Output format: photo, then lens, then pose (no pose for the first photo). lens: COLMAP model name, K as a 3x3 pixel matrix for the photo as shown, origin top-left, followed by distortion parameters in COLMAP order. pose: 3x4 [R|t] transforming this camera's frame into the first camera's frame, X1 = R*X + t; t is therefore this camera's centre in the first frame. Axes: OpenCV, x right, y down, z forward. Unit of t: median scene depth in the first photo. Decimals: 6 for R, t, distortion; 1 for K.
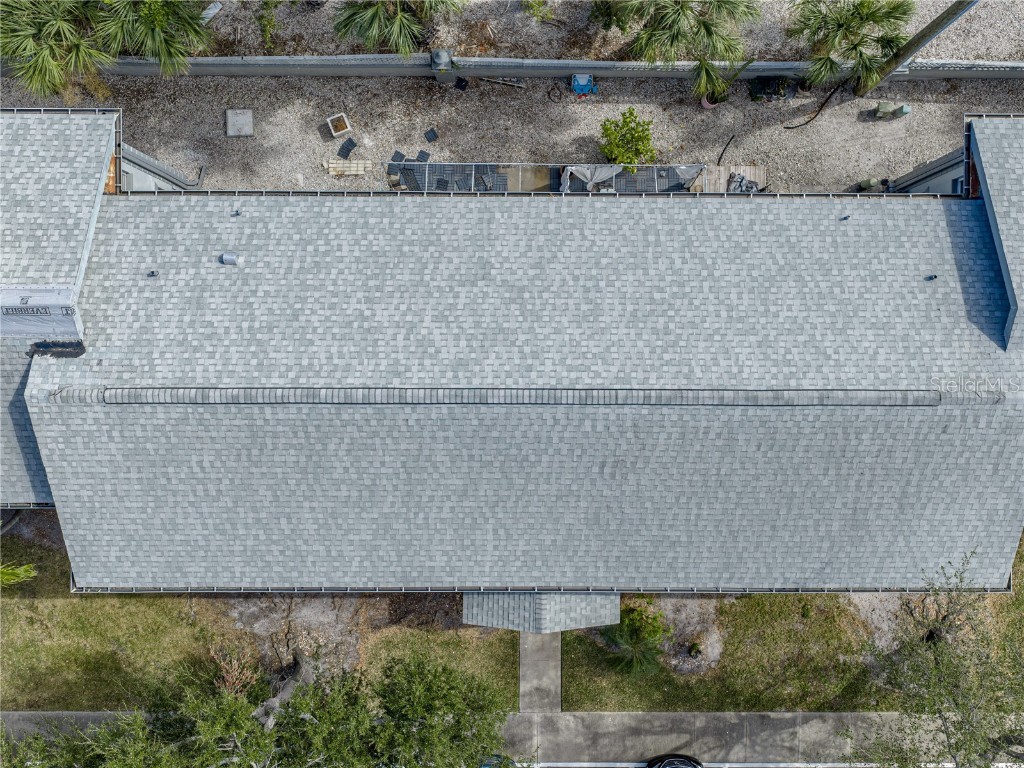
lens RADIAL K [[957.2, 0, 534.0], [0, 957.2, 381.3], [0, 0, 1]] dist [0.025454, -0.052254]
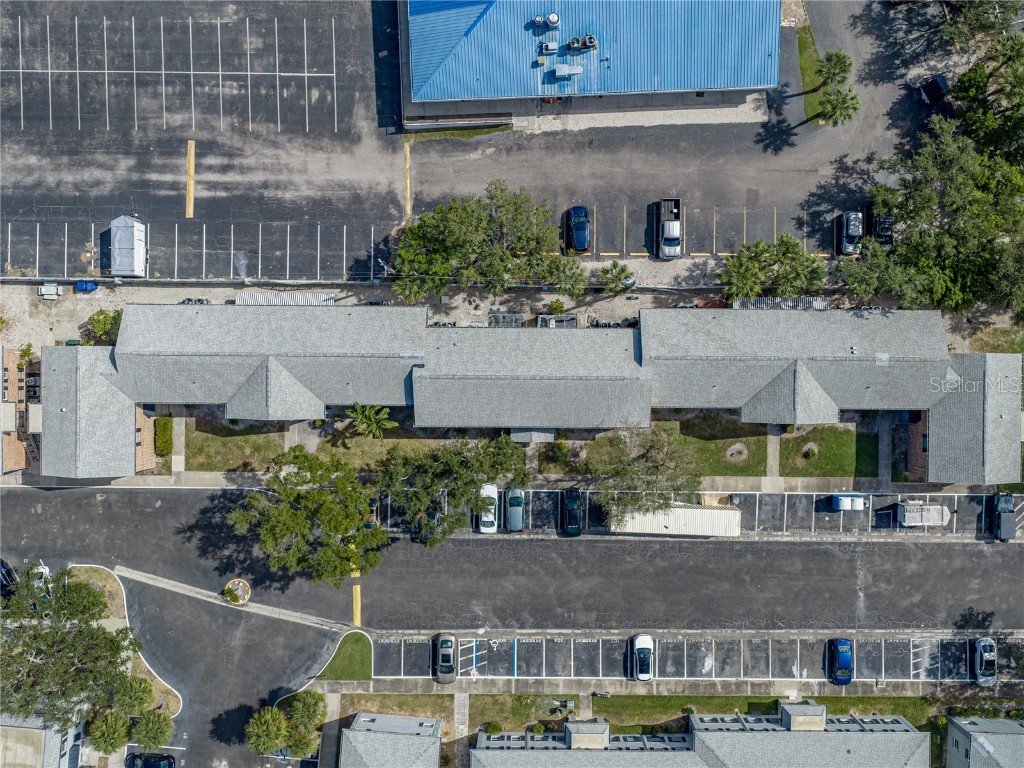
lens RADIAL K [[957.2, 0, 534.0], [0, 957.2, 381.3], [0, 0, 1]] dist [0.025454, -0.052254]
pose [[0.999970, 0.005150, -0.005764, 0.031908], [-0.005230, 0.999891, -0.013807, 0.067075], [0.005692, 0.013837, 0.999888, -2.414152]]
